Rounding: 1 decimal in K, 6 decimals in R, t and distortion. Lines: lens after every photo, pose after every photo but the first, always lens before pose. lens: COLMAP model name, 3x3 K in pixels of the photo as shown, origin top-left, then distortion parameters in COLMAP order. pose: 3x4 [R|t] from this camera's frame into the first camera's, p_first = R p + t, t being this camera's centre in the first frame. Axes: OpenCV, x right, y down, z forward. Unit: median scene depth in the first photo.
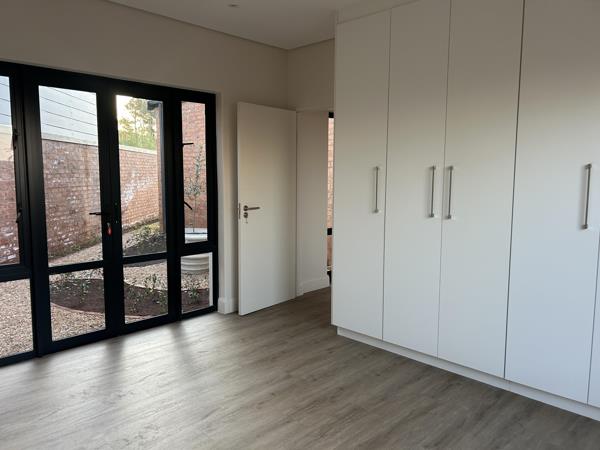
lens RADIAL K [[451.7, 0, 300.0], [0, 451.7, 228.4], [0, 0, 1]] dist [0.022876, 0.003641]
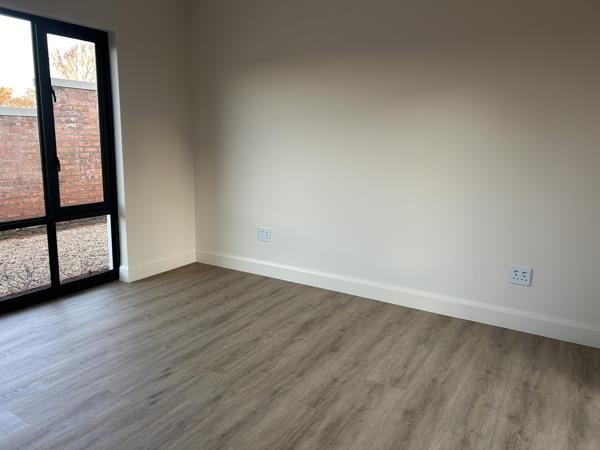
lens RADIAL K [[451.7, 0, 300.0], [0, 451.7, 228.4], [0, 0, 1]] dist [0.022876, 0.003641]
pose [[-0.971055, 0.028273, -0.237175, 0.019829], [-0.048708, 0.948664, 0.312511, -0.154289], [0.233835, 0.315018, -0.919829, 1.407827]]
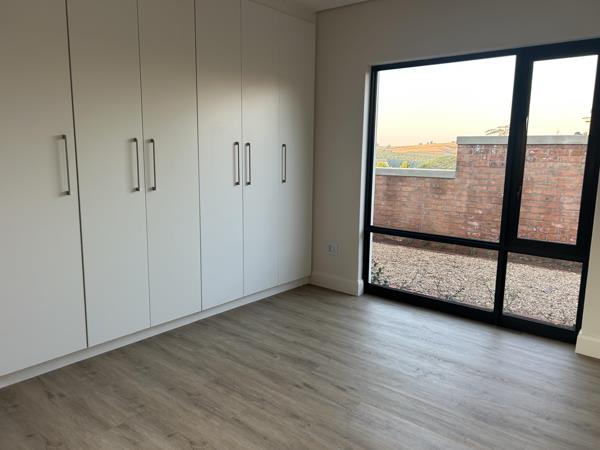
lens RADIAL K [[451.7, 0, 300.0], [0, 451.7, 228.4], [0, 0, 1]] dist [0.022876, 0.003641]
pose [[-0.099550, -0.171303, 0.980176, -0.739831], [0.100496, 0.978301, 0.181182, -0.090634], [-0.989945, 0.116541, -0.080174, 0.766424]]
